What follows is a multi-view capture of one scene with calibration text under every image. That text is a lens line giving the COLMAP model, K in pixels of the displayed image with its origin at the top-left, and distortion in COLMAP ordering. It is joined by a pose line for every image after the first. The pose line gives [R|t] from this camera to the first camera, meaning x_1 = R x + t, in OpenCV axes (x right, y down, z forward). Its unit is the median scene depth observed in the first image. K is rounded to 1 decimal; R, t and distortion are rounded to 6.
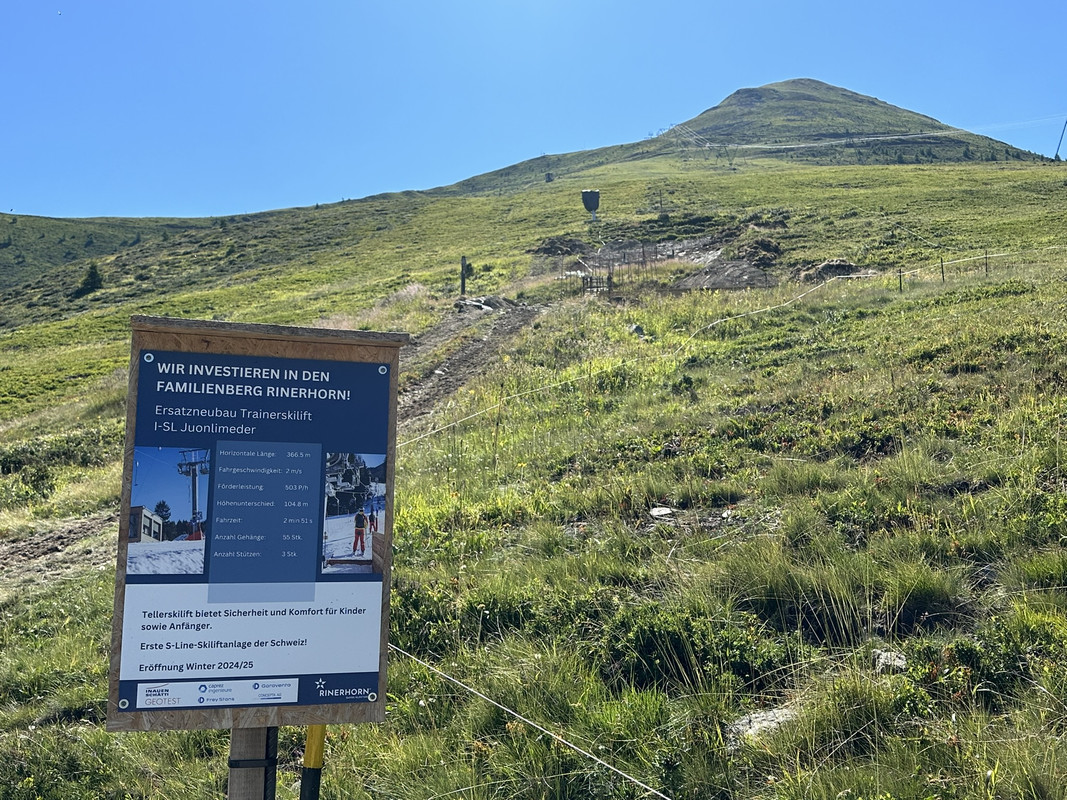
lens RADIAL K [[1115.9, 0, 534.0], [0, 1115.9, 401.0], [0, 0, 1]] dist [0.029538, 0.000000]
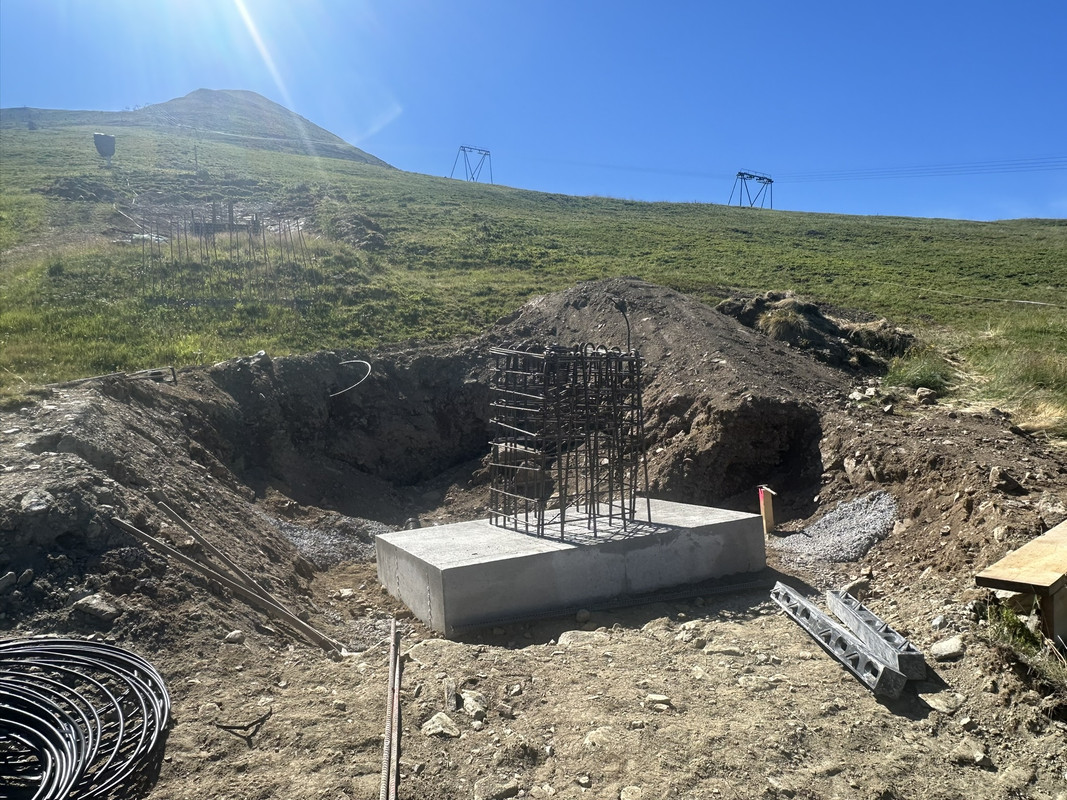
lens RADIAL K [[707.6, 0, 537.2], [0, 707.6, 394.3], [0, 0, 1]] dist [-0.003087, -0.001242]
pose [[0.806662, -0.026537, 0.590418, -0.015497], [-0.035815, 0.994961, 0.093652, -0.039972], [-0.589928, -0.096691, 0.801646, 0.301684]]
